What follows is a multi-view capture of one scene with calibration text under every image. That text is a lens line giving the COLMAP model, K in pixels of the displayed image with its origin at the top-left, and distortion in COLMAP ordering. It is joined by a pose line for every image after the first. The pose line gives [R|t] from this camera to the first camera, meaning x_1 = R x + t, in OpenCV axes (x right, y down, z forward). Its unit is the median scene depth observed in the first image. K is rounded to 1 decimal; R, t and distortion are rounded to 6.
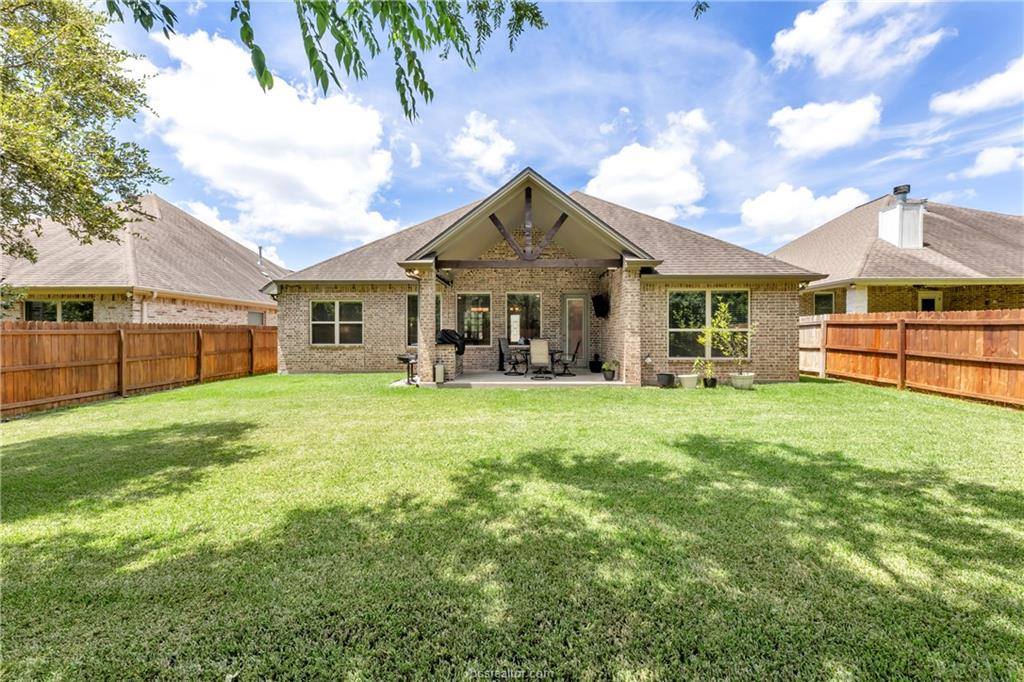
lens RADIAL K [[415.4, 0, 499.5], [0, 415.4, 339.5], [0, 0, 1]] dist [-0.000375, -0.000092]
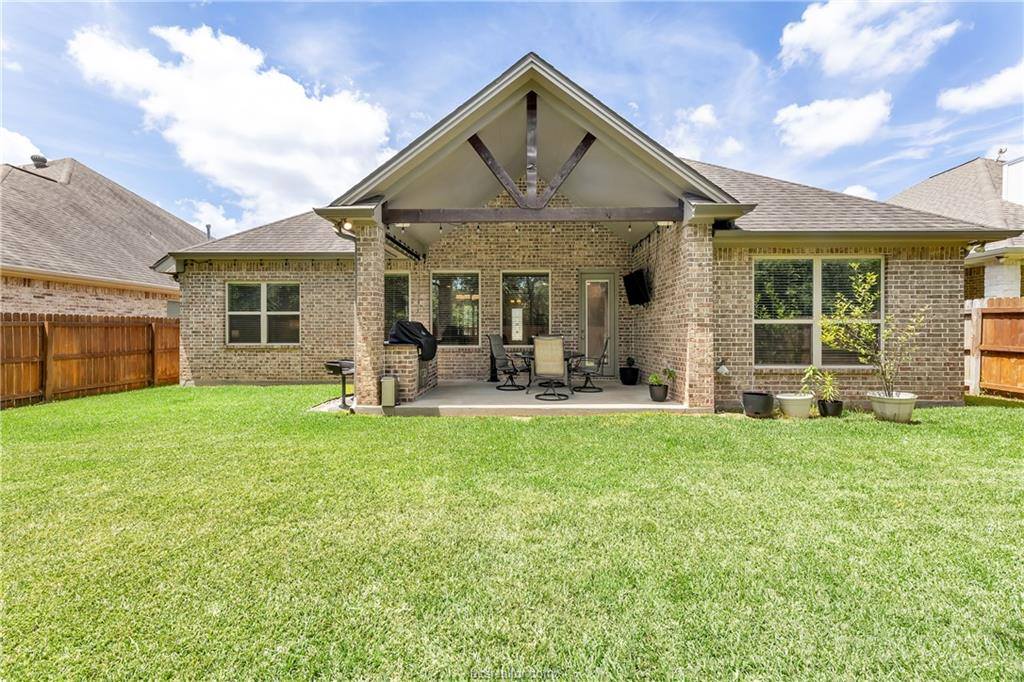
lens RADIAL K [[416.1, 0, 513.1], [0, 416.1, 336.7], [0, 0, 1]] dist [0.000726, 0.000138]
pose [[0.999785, 0.000522, 0.020735, 0.021448], [-0.000442, 0.999992, -0.003882, 0.002004], [-0.020737, 0.003872, 0.999777, 0.280826]]
